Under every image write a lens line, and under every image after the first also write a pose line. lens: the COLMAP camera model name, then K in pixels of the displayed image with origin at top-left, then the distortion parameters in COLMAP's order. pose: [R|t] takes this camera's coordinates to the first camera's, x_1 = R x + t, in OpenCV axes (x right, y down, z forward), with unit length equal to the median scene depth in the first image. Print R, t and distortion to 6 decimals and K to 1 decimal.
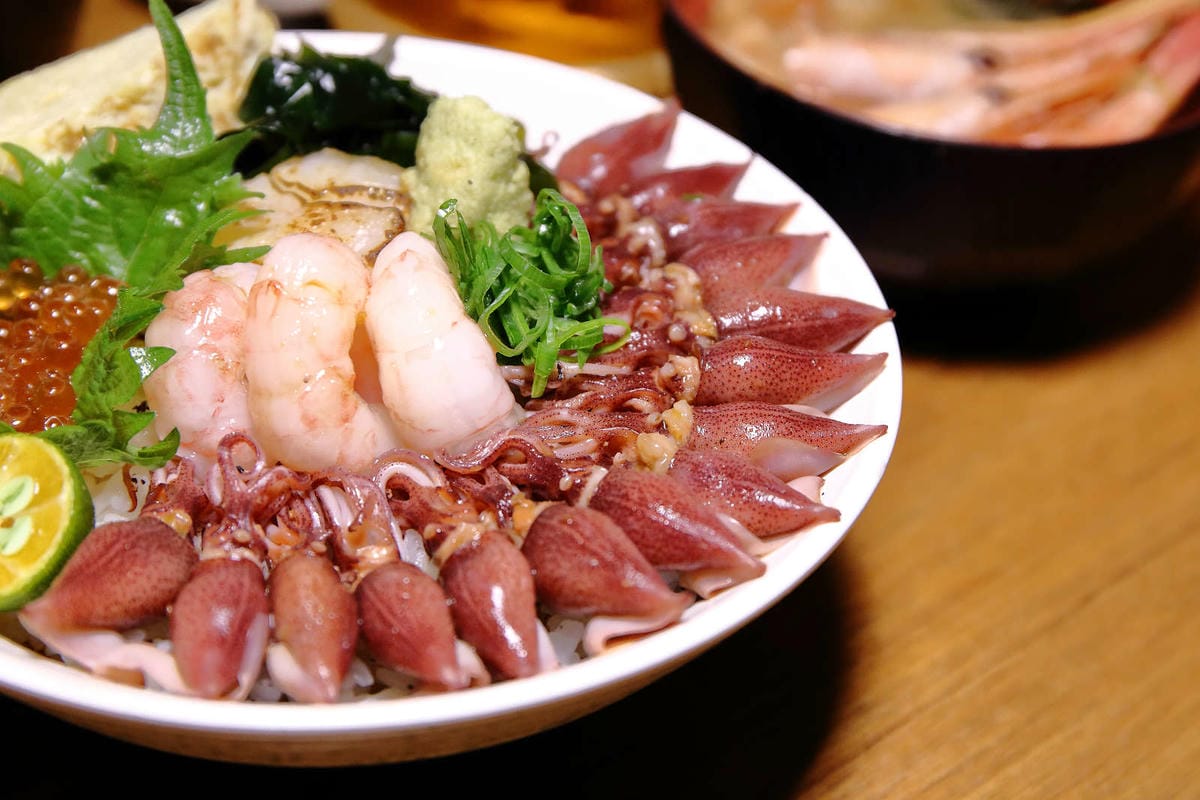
lens RADIAL K [[1945.2, 0, 600.0], [0, 1945.2, 400.0], [0, 0, 1]] dist [0.012506, -0.026558]
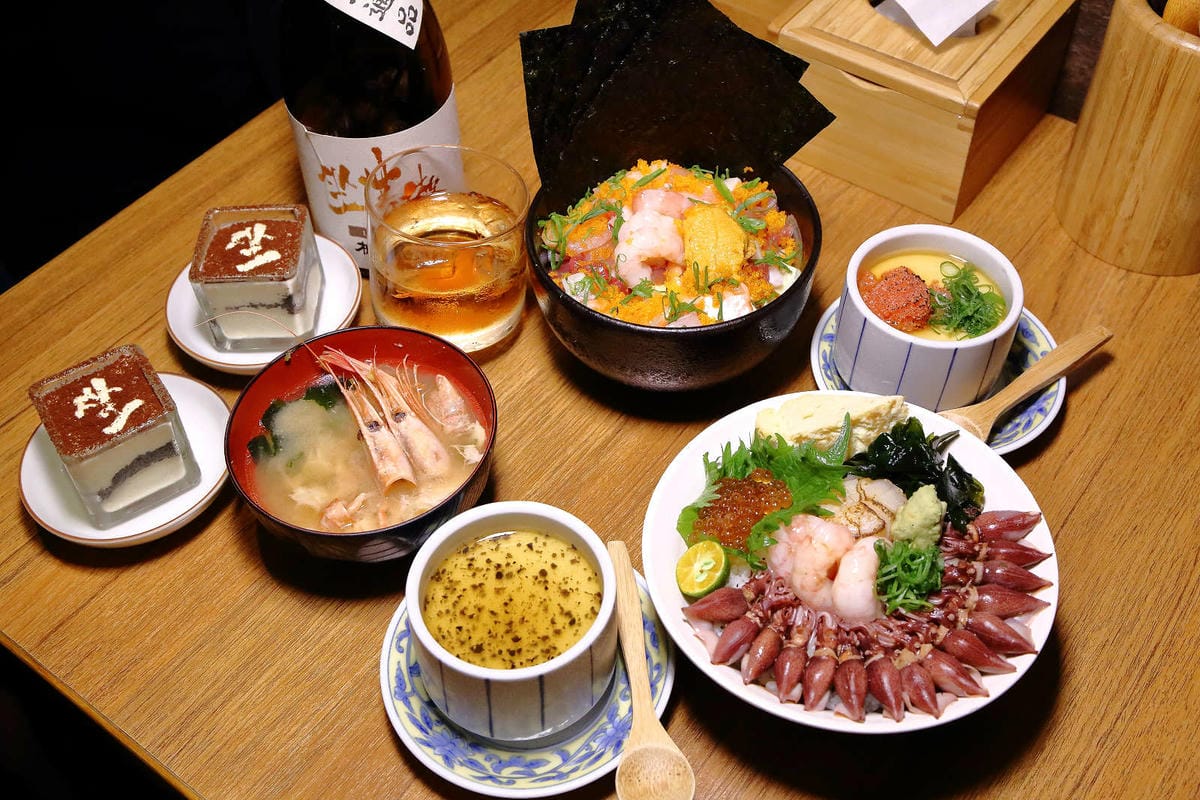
lens RADIAL K [[1395.4, 0, 600.0], [0, 1395.4, 400.0], [0, 0, 1]] dist [0.003049, 0.004473]
pose [[0.740405, 0.451709, -0.497755, 0.512878], [-0.358557, 0.891791, 0.275945, -0.671161], [0.568540, -0.025837, 0.822250, -0.842070]]
